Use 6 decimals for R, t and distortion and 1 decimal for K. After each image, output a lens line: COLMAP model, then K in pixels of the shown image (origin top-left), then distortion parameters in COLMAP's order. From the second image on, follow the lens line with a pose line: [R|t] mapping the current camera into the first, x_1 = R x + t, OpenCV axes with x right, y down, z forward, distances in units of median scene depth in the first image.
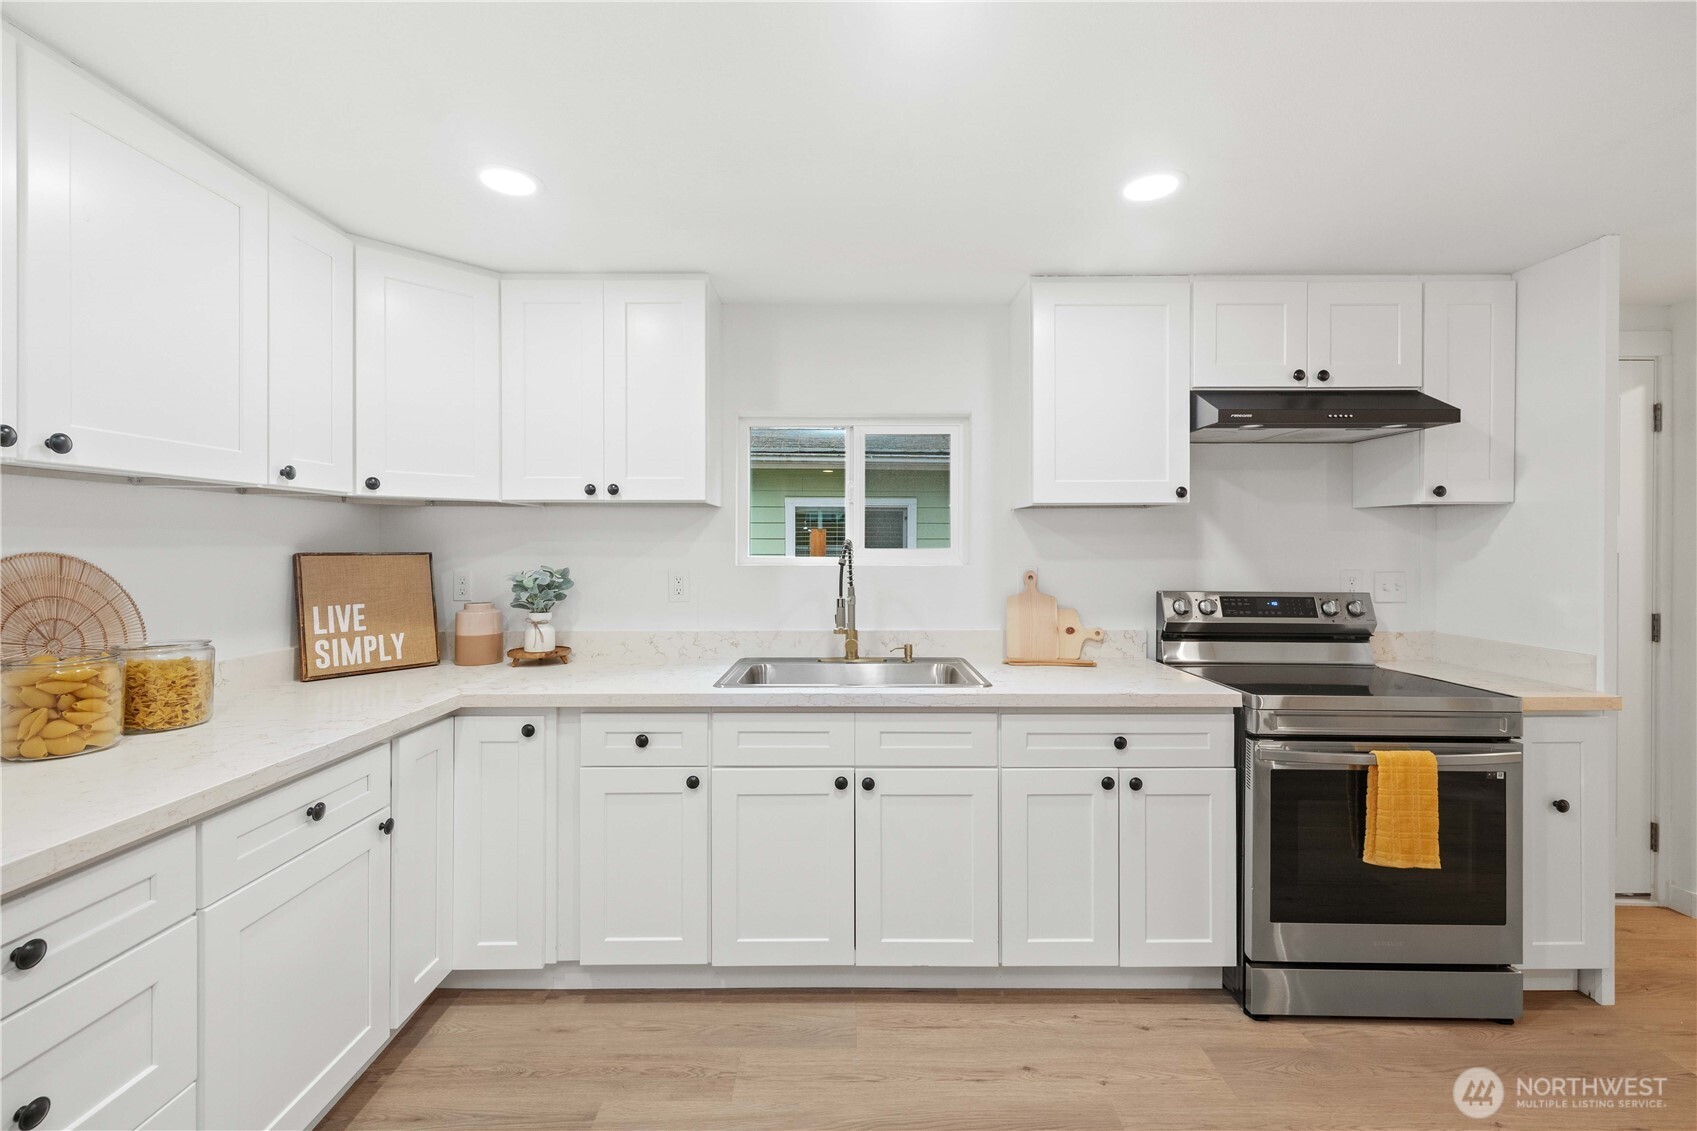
lens RADIAL K [[720.4, 0, 846.0], [0, 720.4, 532.2], [0, 0, 1]] dist [0.001140, -0.000015]
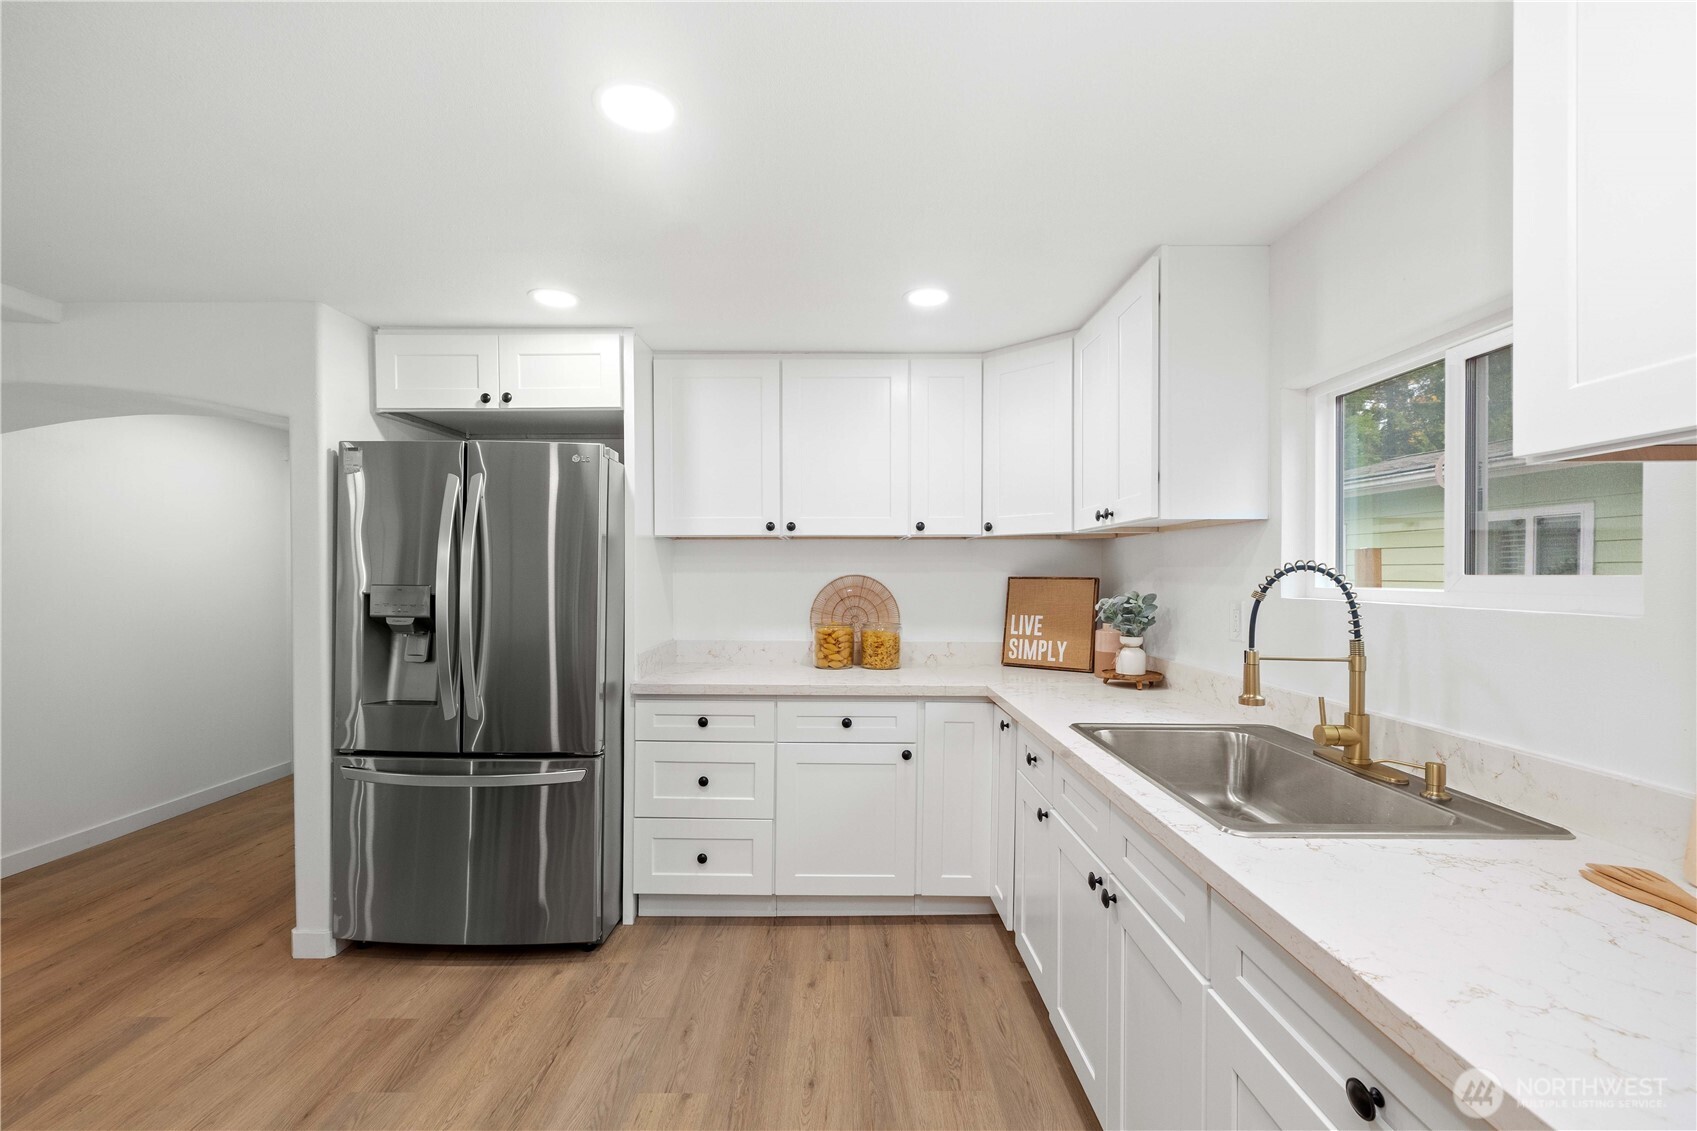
lens RADIAL K [[722.9, 0, 848.5], [0, 722.9, 565.5], [0, 0, 1]] dist [-0.000240, 0.000084]
pose [[0.000702, -0.011545, -0.999933, 0.685604], [0.017161, 0.999786, -0.011531, 0.017230], [0.999852, -0.017152, 0.000900, 0.672323]]
